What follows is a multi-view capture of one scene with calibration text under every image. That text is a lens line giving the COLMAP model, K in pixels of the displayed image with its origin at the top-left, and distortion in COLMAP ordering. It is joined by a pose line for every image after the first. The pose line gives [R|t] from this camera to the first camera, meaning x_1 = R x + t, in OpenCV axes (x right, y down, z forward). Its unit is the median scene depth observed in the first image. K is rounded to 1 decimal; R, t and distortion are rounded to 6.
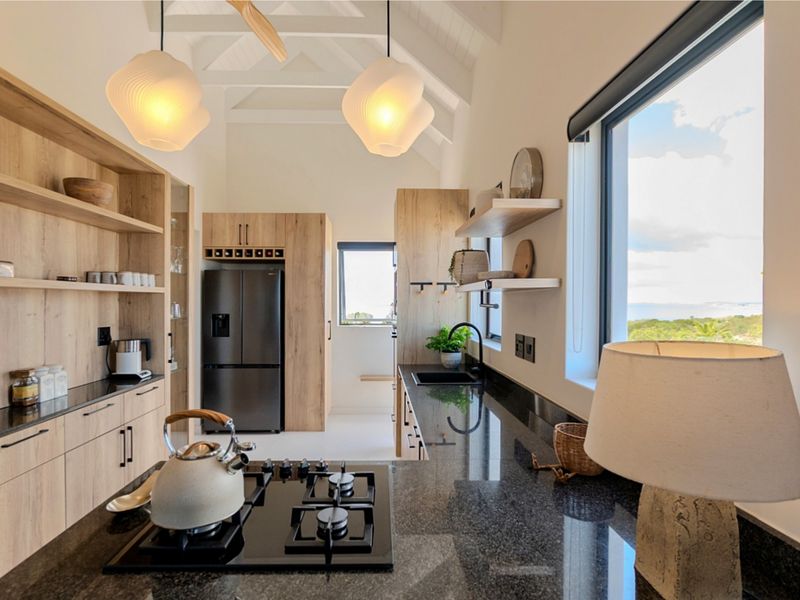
lens RADIAL K [[409.3, 0, 398.5], [0, 409.3, 298.0], [0, 0, 1]] dist [0.021752, 0.000319]
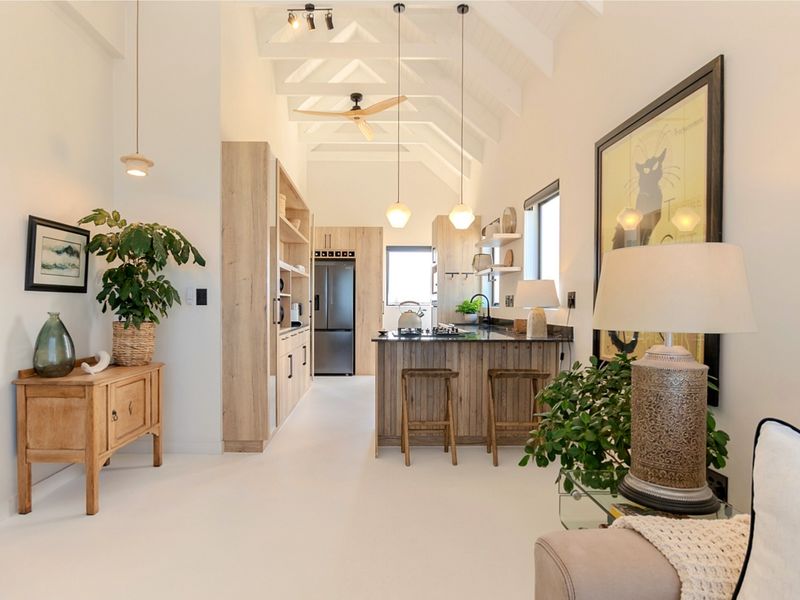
lens RADIAL K [[419.7, 0, 400.1], [0, 419.7, 300.6], [0, 0, 1]] dist [0.000823, -0.000006]
pose [[0.999931, 0.002212, -0.011495, -0.142996], [-0.002118, 0.999964, 0.008186, 0.065436], [0.011512, -0.008162, 0.999900, -0.732098]]
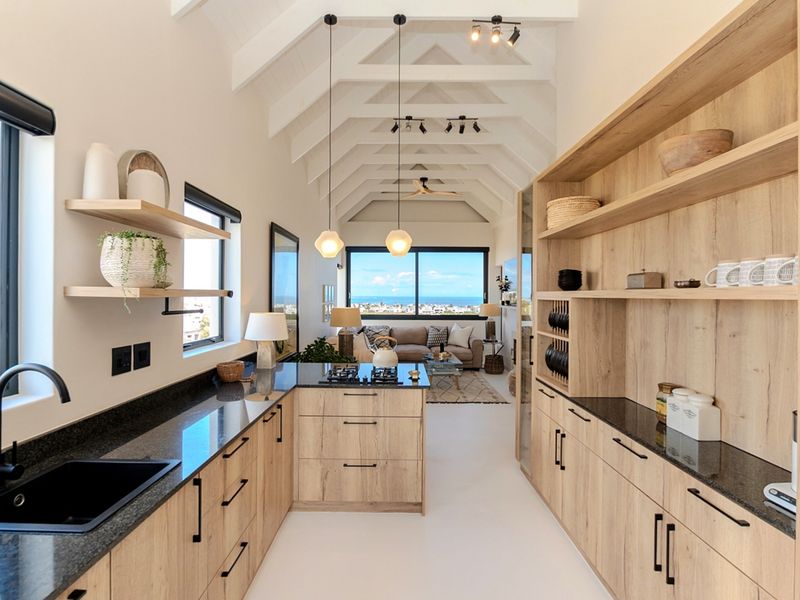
lens RADIAL K [[409.3, 0, 398.3], [0, 409.3, 299.7], [0, 0, 1]] dist [0.021752, 0.000319]
pose [[-0.999534, -0.010748, 0.028575, -0.172973], [-0.010522, 0.999912, 0.008057, -0.009742], [-0.028659, 0.007753, -0.999559, 1.048917]]
